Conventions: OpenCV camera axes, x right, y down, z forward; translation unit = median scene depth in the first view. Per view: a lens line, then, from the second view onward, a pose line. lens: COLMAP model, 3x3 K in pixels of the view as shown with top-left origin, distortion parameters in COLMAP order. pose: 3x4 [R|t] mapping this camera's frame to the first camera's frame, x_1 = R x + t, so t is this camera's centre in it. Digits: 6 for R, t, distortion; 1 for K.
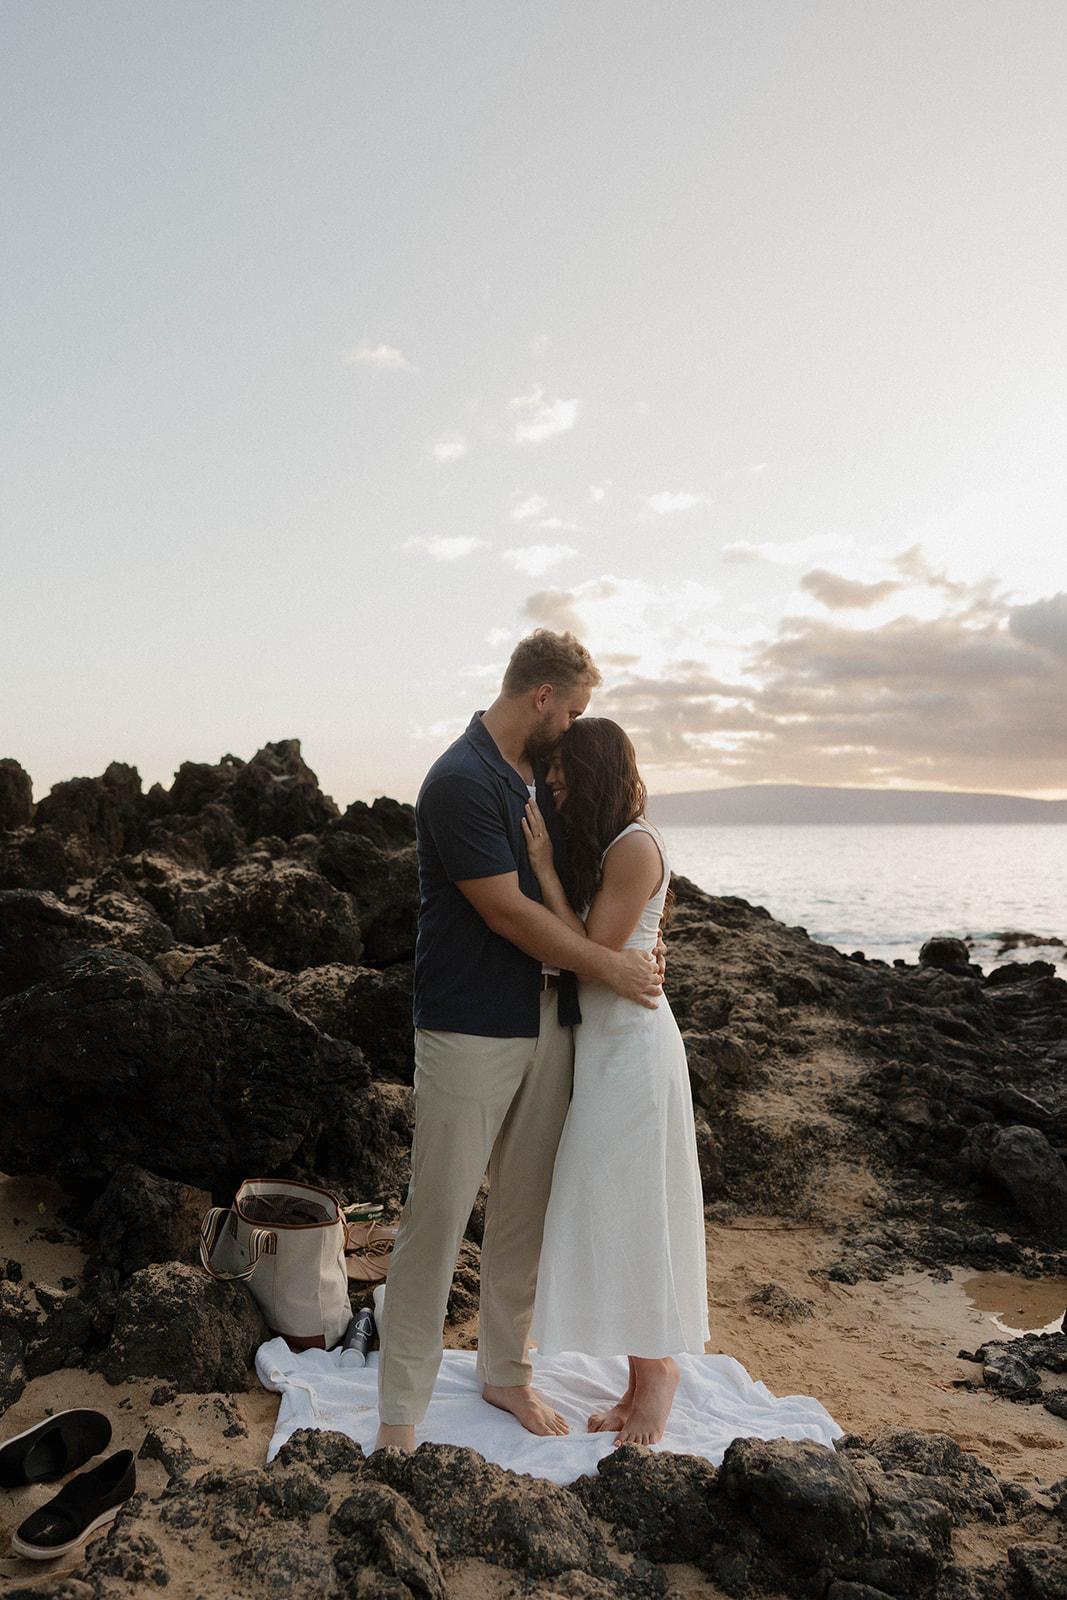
lens RADIAL K [[1243.3, 0, 511.1], [0, 1243.3, 792.3], [0, 0, 1]] dist [0.008909, 0.000359]
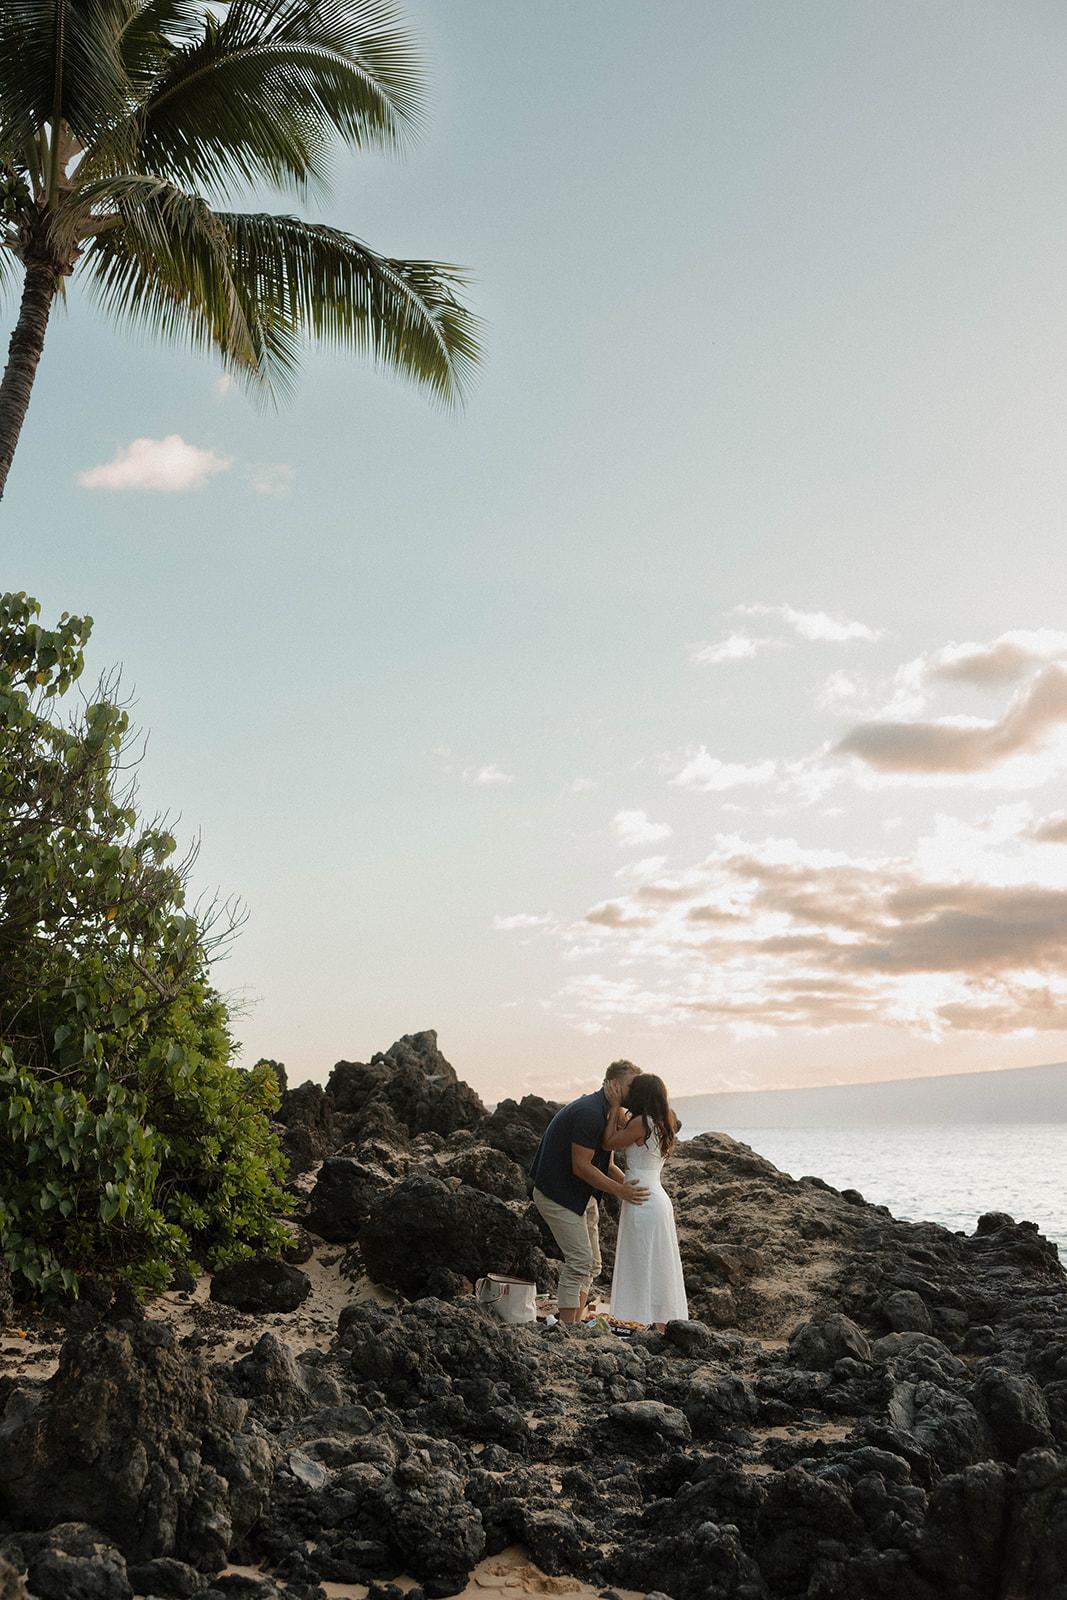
lens RADIAL K [[2257.4, 0, 547.5], [0, 2257.4, 801.2], [0, 0, 1]] dist [-0.008036, 0.032530]
pose [[0.996870, -0.013408, -0.077918, 0.153989], [0.004190, 0.993090, -0.117280, -0.044467], [0.078952, 0.116586, 0.990037, -2.173161]]
